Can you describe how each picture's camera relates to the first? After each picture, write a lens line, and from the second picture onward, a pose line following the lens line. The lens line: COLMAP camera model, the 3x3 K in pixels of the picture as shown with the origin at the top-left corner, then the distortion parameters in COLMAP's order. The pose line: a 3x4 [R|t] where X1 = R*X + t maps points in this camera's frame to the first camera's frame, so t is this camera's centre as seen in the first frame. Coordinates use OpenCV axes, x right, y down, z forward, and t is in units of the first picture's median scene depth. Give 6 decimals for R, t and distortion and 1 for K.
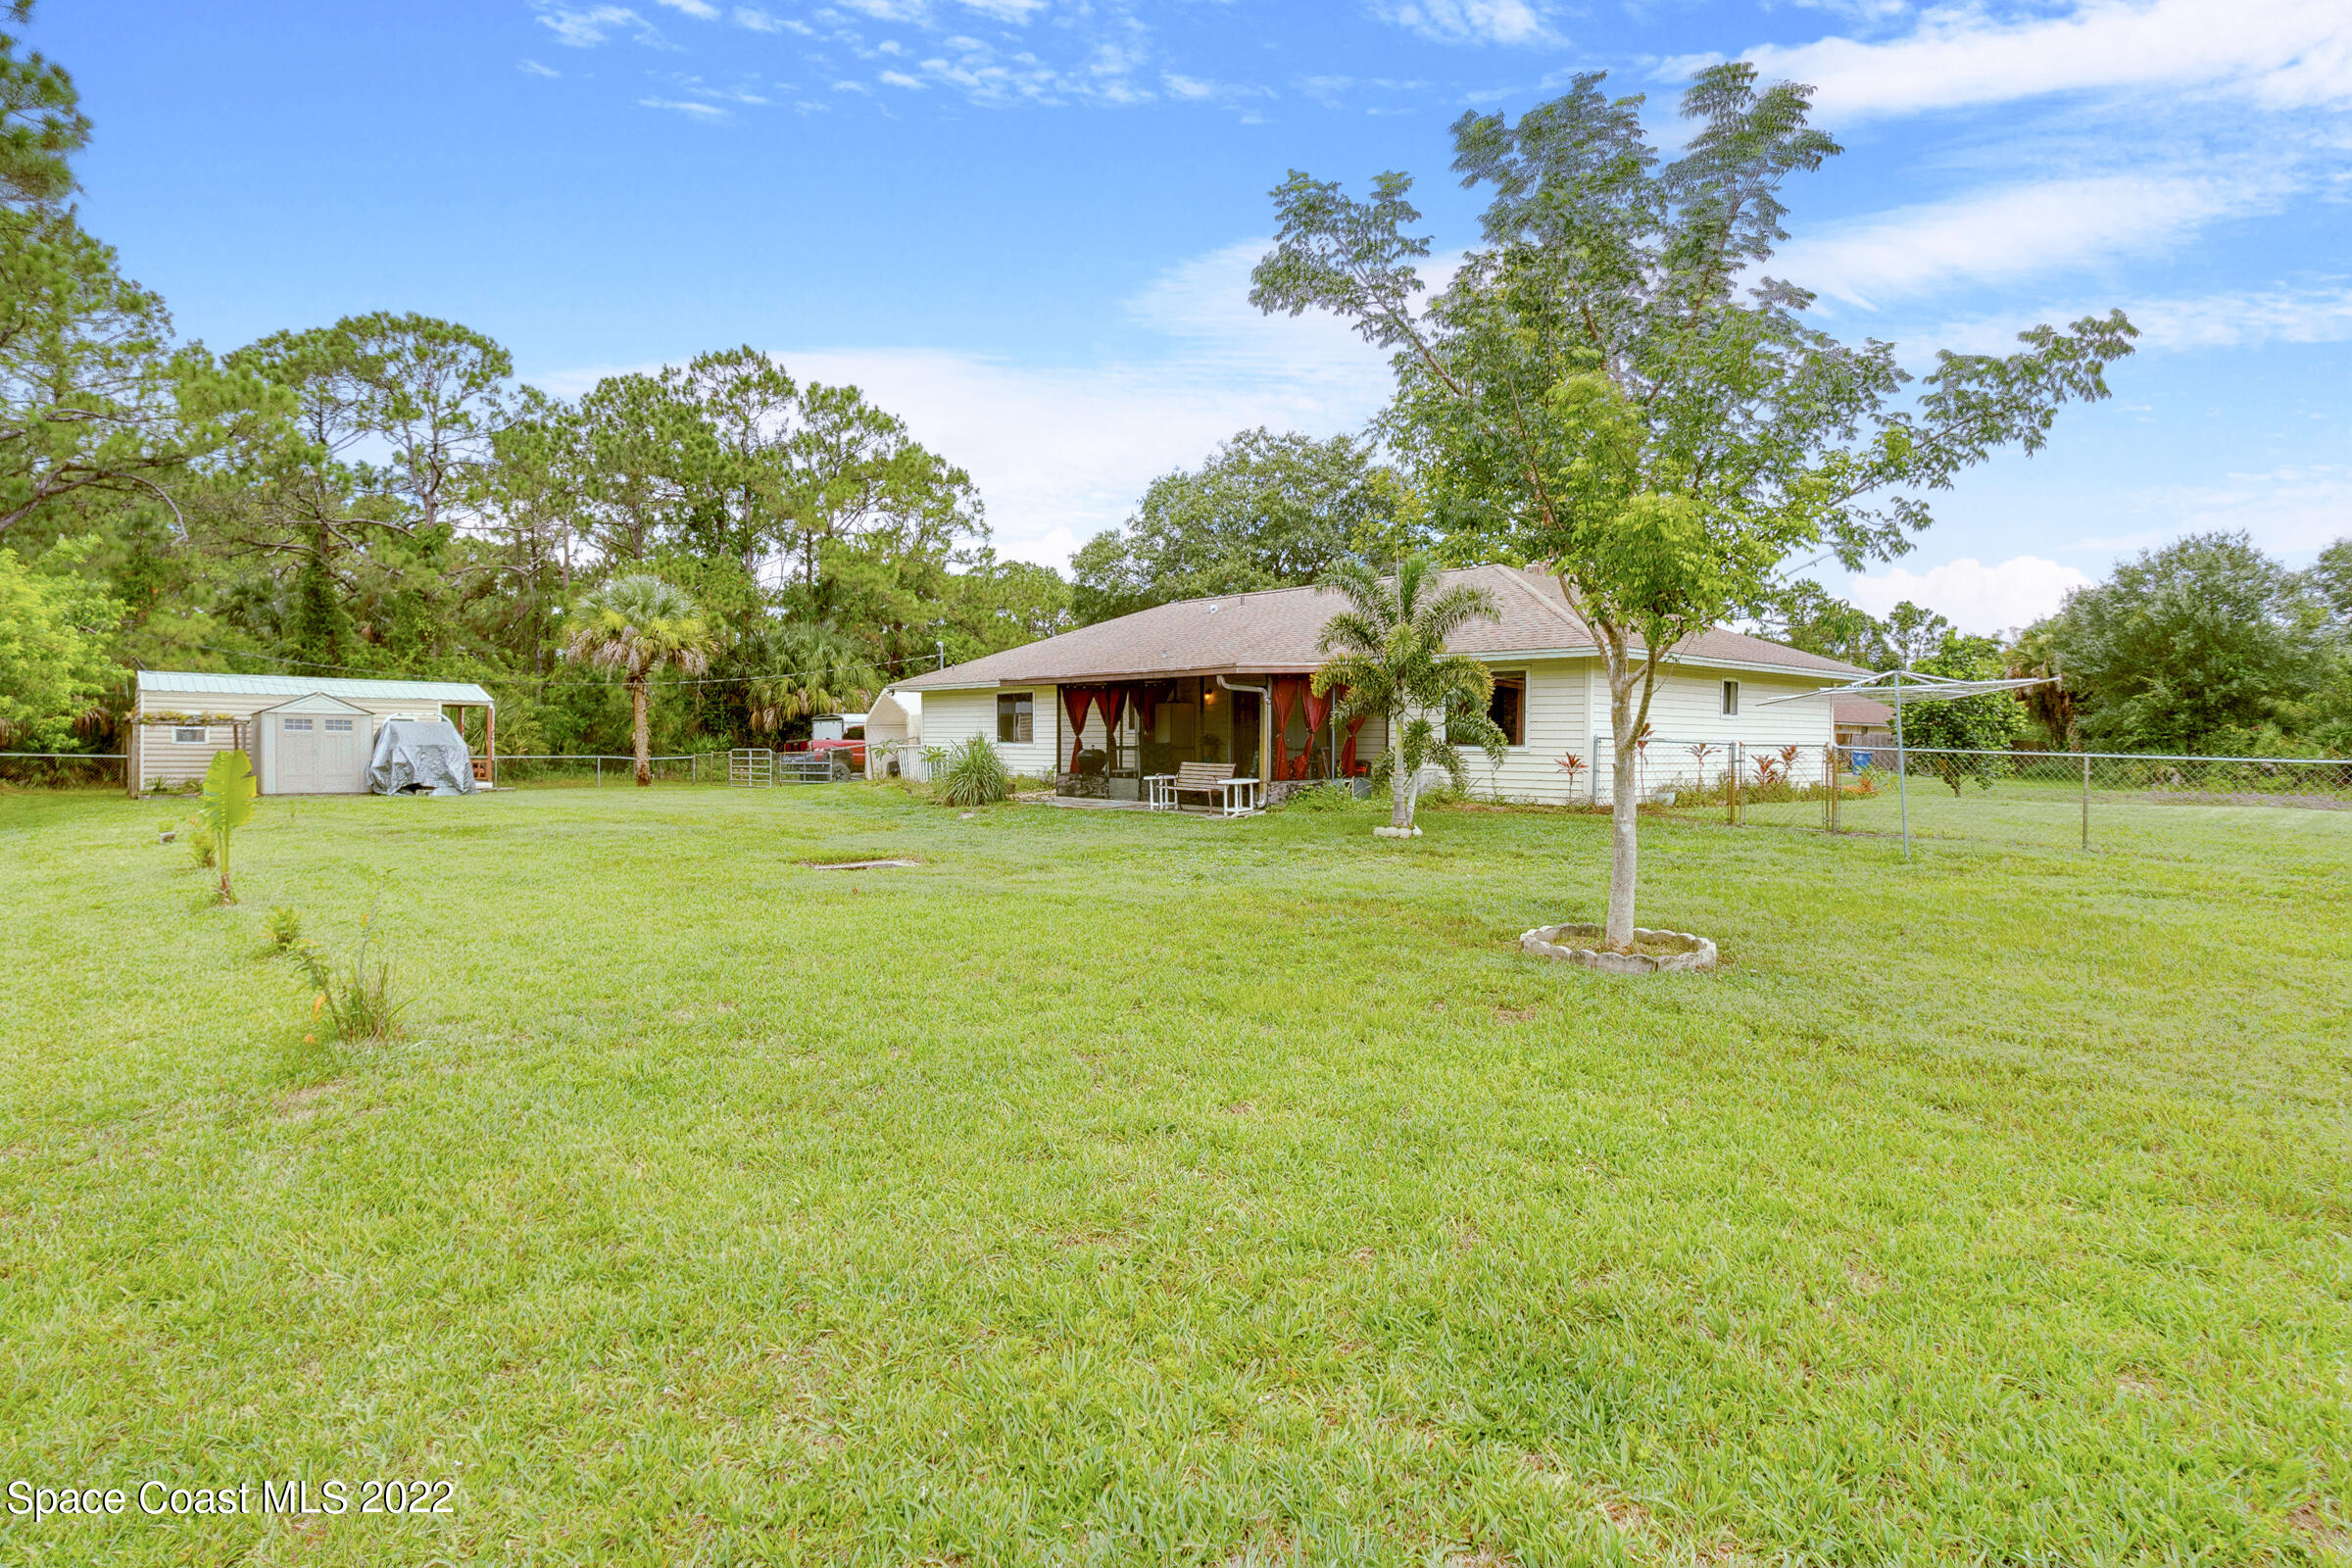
lens RADIAL K [[1262.2, 0, 1166.2], [0, 1262.2, 757.3], [0, 0, 1]] dist [0.000705, -0.000054]
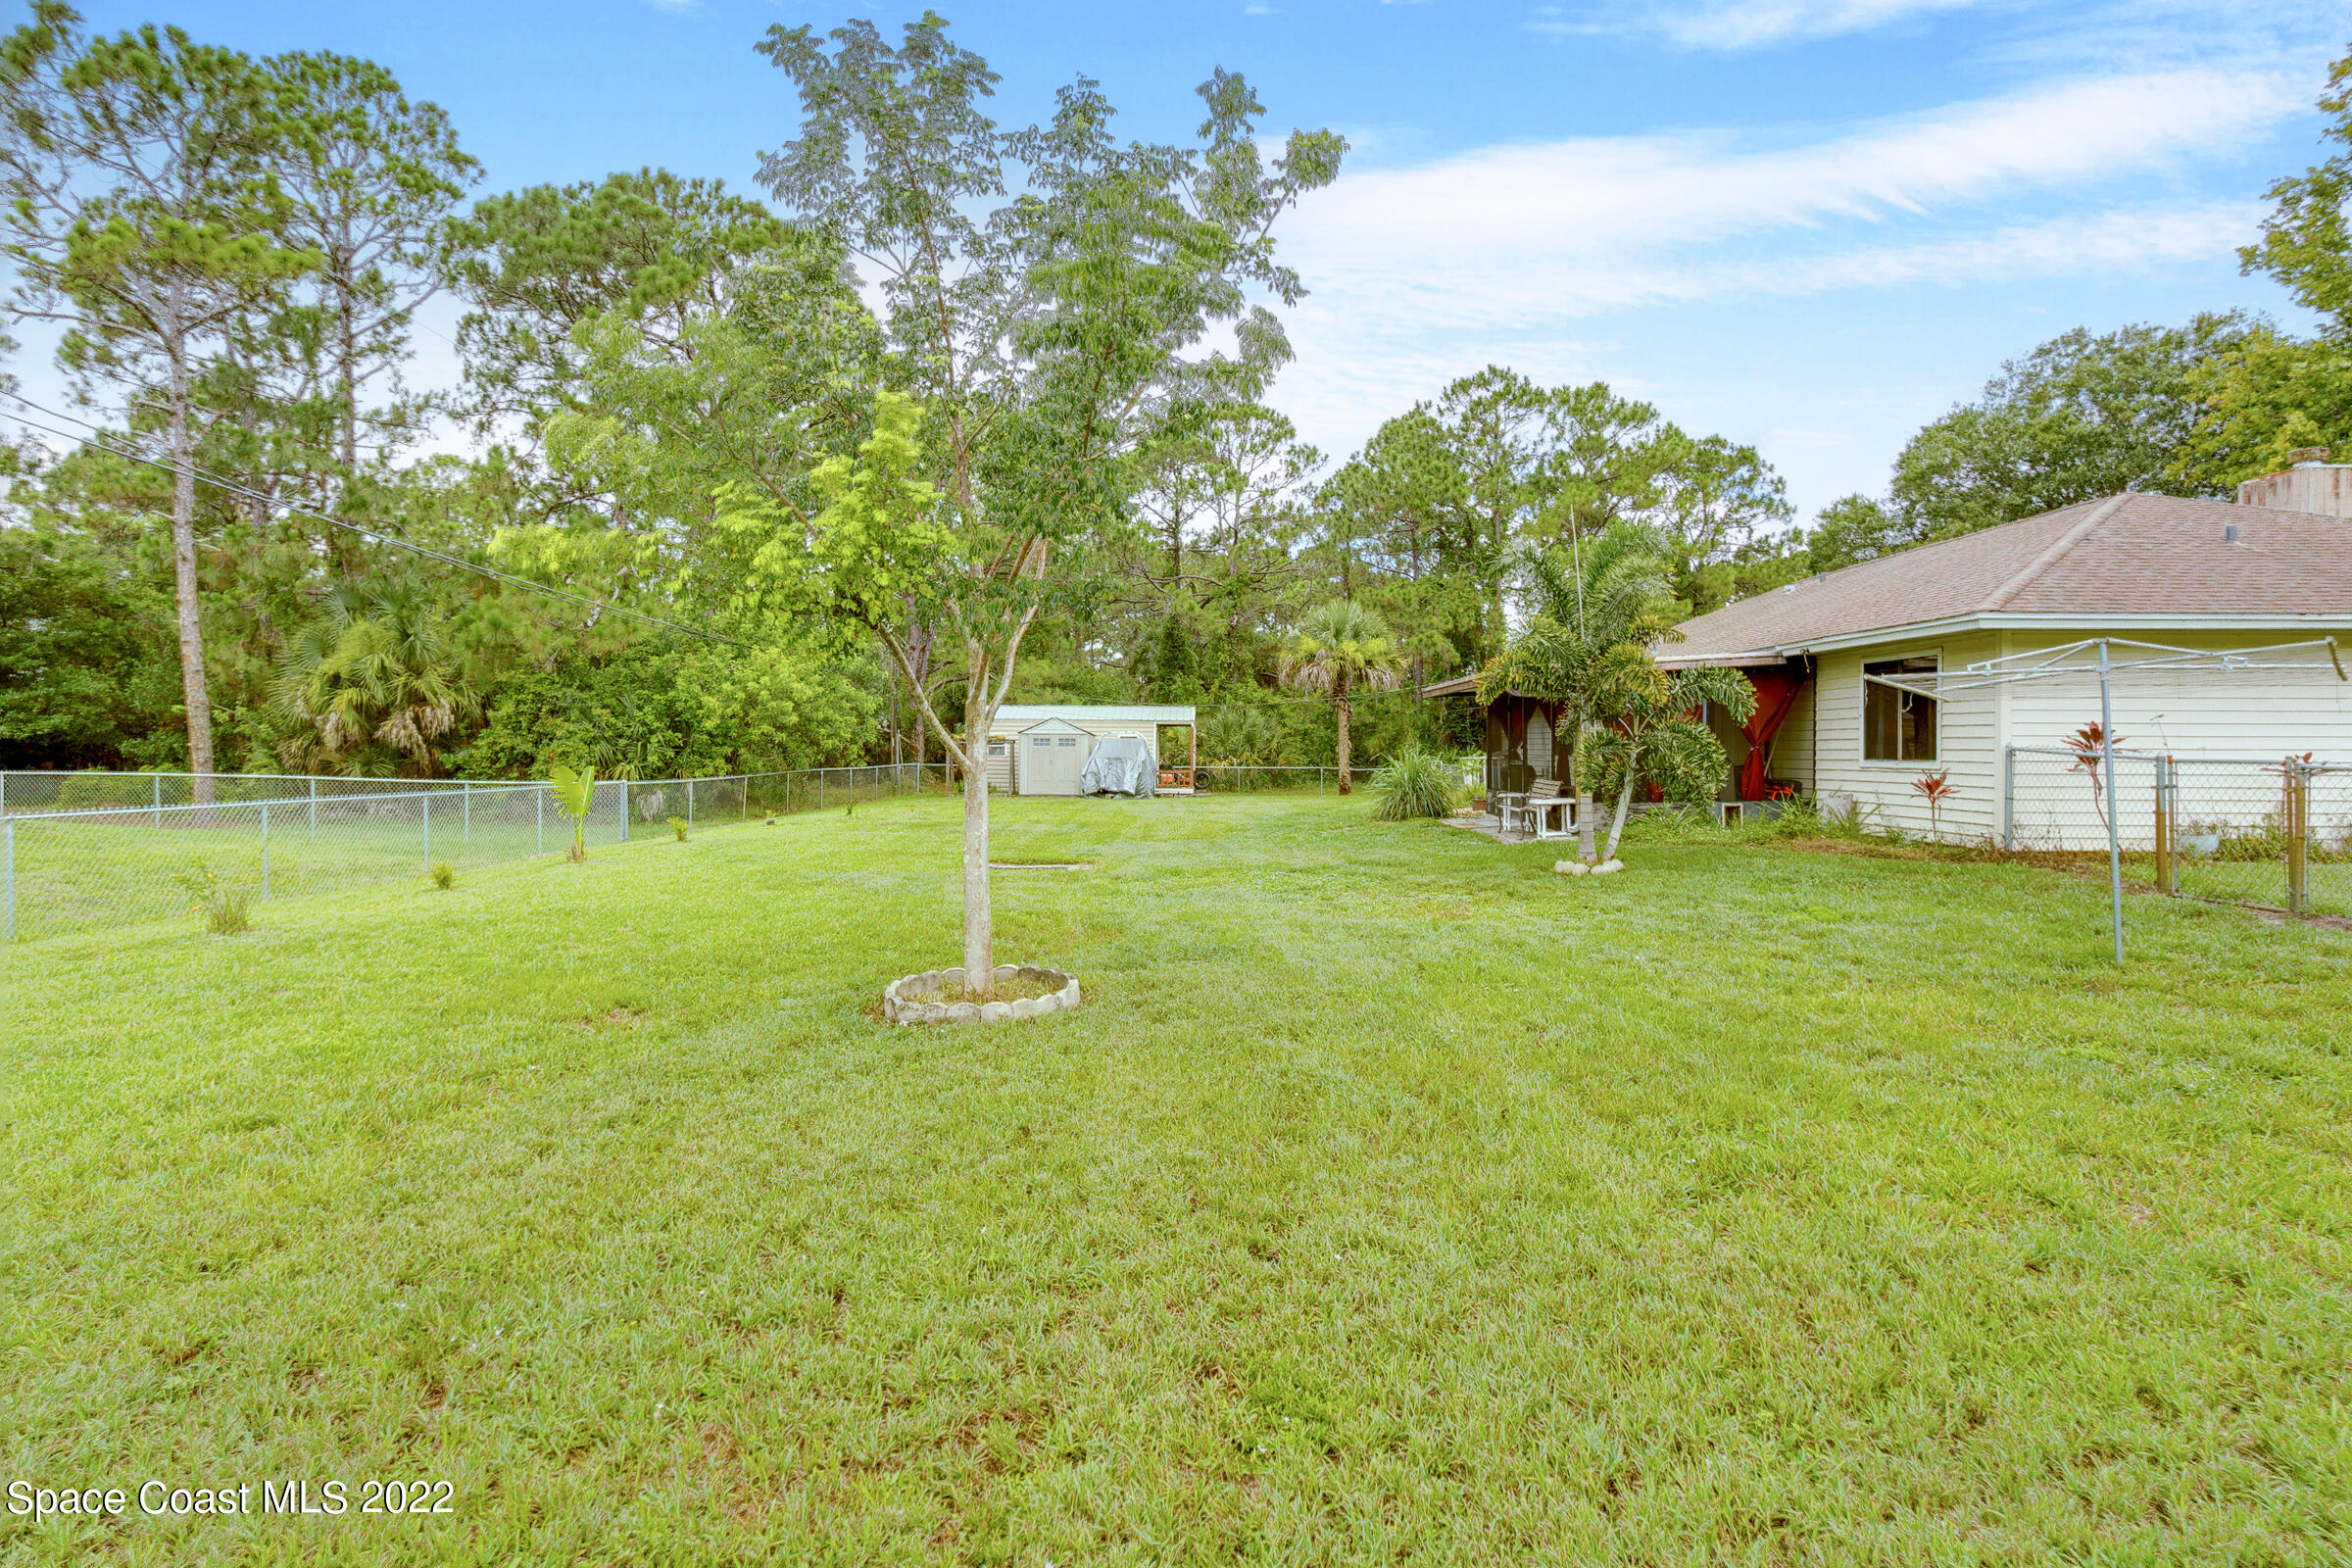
lens RADIAL K [[1262.2, 0, 1166.2], [0, 1262.2, 757.3], [0, 0, 1]] dist [0.000705, -0.000054]
pose [[0.733520, -0.003813, -0.679658, 0.208779], [-0.000442, 0.999981, -0.006088, -0.002784], [0.679668, 0.004766, 0.733504, 0.090287]]
